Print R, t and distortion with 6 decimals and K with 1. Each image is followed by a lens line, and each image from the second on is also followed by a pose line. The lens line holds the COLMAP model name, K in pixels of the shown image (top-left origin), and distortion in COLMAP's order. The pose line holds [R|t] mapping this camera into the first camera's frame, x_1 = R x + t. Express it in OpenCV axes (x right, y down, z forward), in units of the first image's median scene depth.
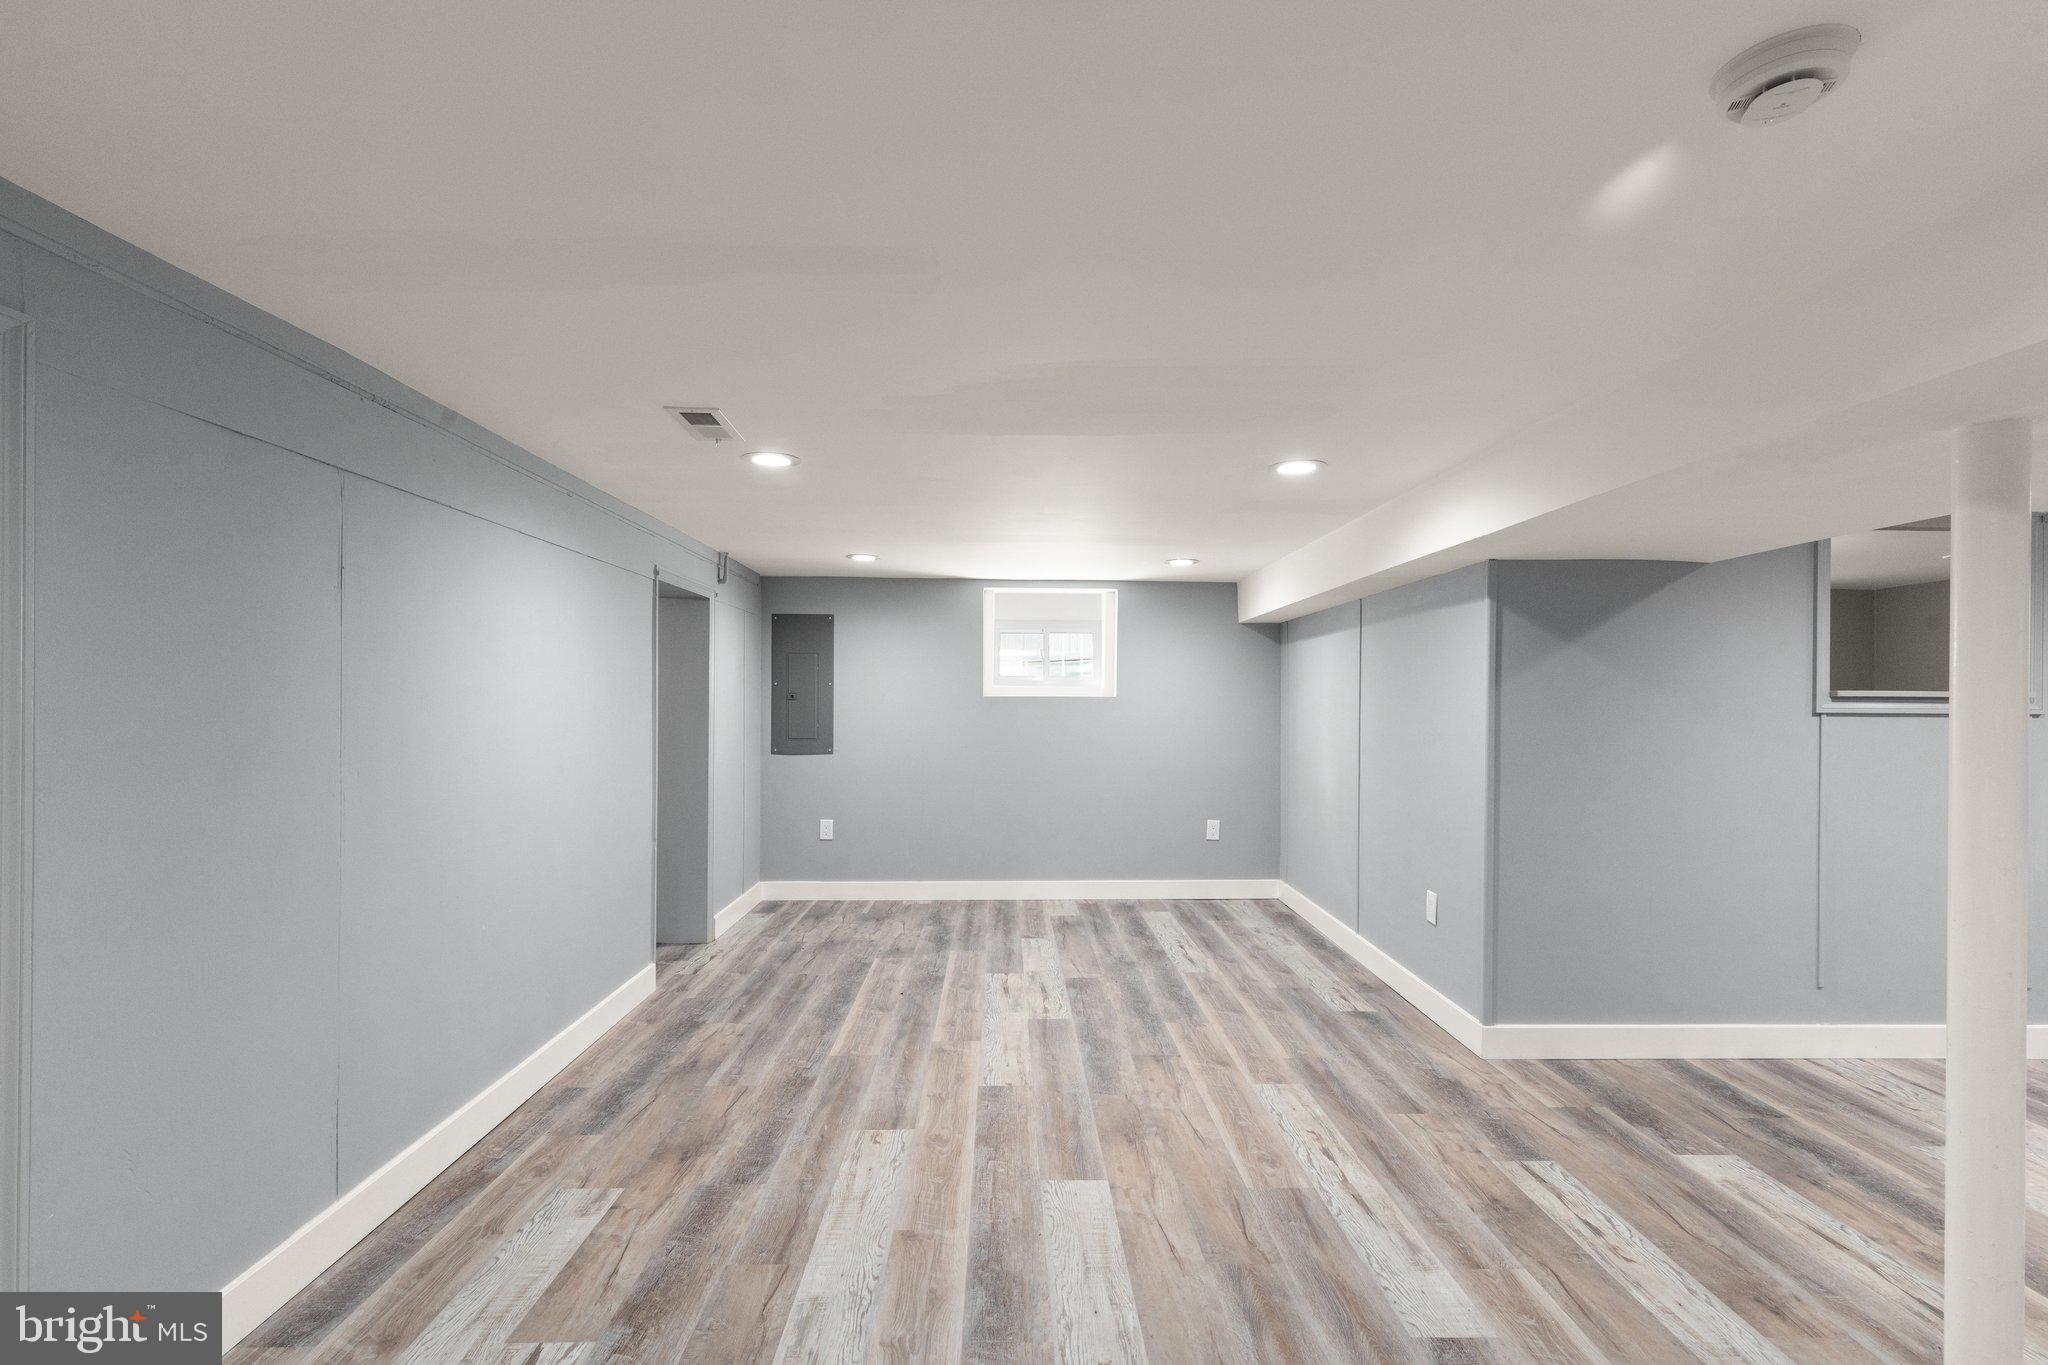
lens RADIAL K [[938.1, 0, 1023.7], [0, 938.1, 695.0], [0, 0, 1]] dist [0.003469, -0.000097]
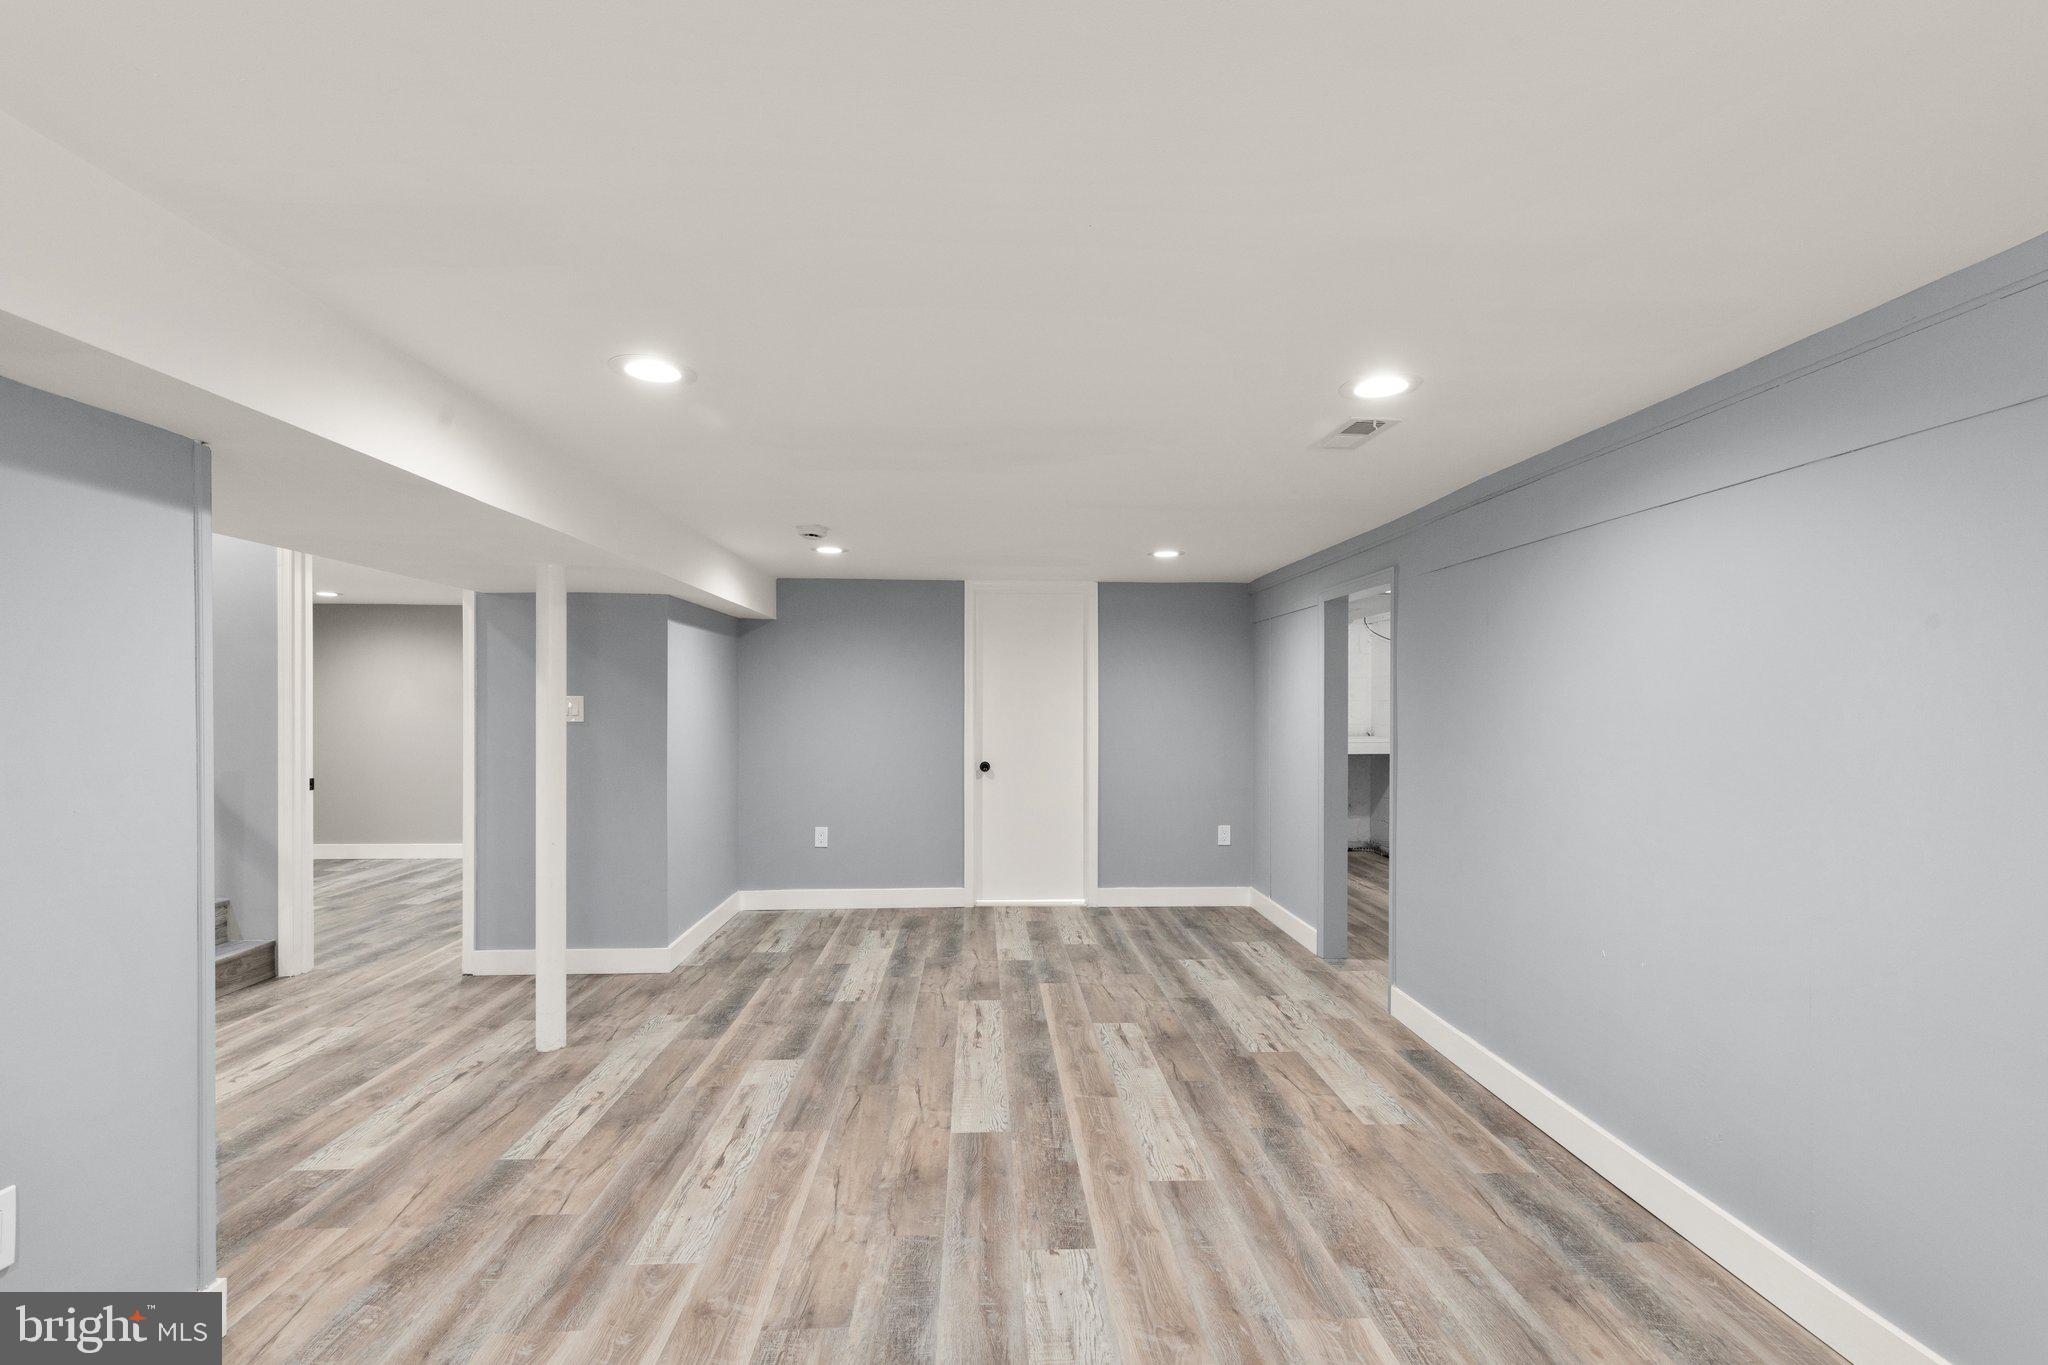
lens RADIAL K [[938.1, 0, 1021.3], [0, 938.1, 699.9], [0, 0, 1]] dist [0.003469, -0.000097]
pose [[-0.999681, -0.010417, -0.023018, 0.033453], [-0.010186, 0.999897, -0.010152, 0.008876], [0.023122, -0.009914, -0.999683, 1.962532]]
